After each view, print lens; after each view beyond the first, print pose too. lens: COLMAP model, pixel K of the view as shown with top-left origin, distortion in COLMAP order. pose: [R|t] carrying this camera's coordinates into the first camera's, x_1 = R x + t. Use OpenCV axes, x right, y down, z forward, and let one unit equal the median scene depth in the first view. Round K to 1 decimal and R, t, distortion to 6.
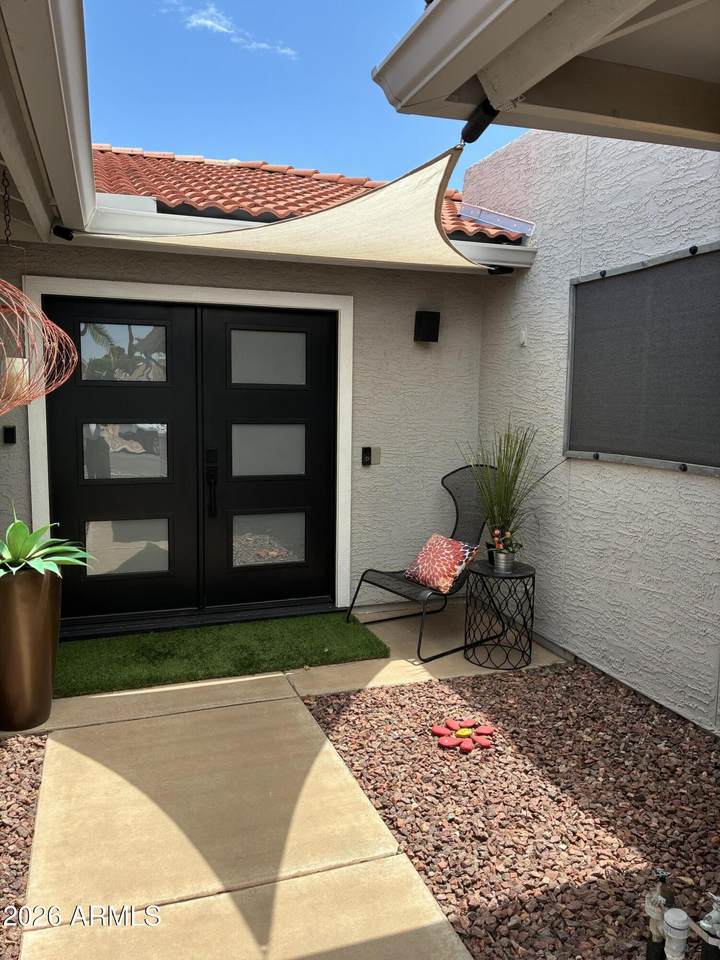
lens RADIAL K [[720.8, 0, 363.7], [0, 720.8, 479.8], [0, 0, 1]] dist [0.031789, -0.000828]
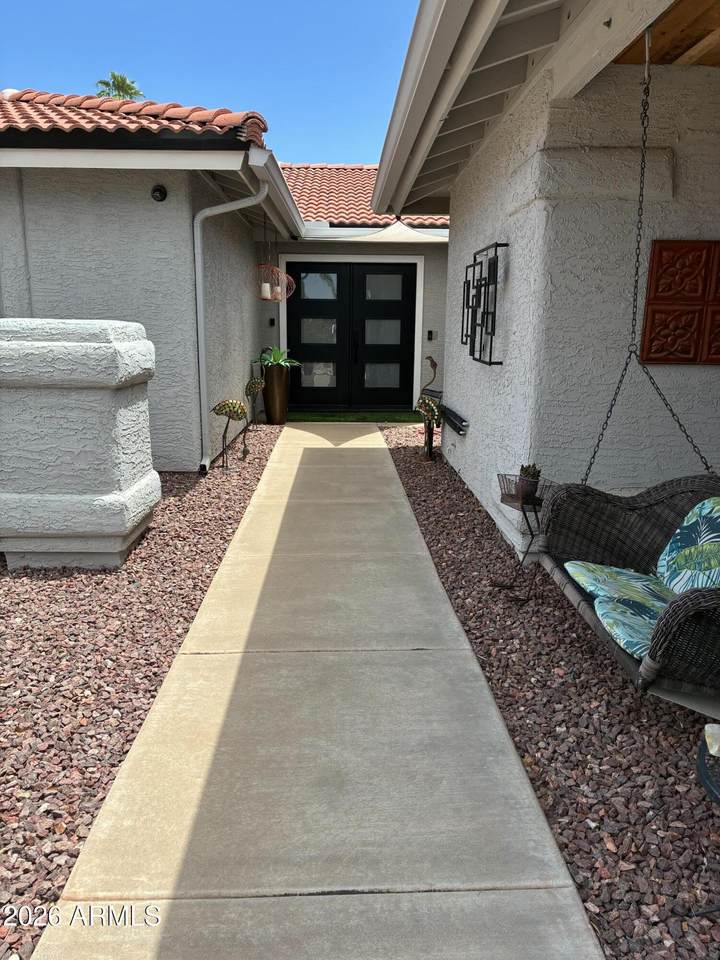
lens RADIAL K [[720.8, 0, 356.6], [0, 720.8, 479.7], [0, 0, 1]] dist [0.031789, -0.000828]
pose [[0.949139, 0.057236, -0.309611, 0.477582], [-0.032000, 0.995782, 0.085985, 0.211848], [0.313227, -0.071704, 0.946967, -1.060788]]
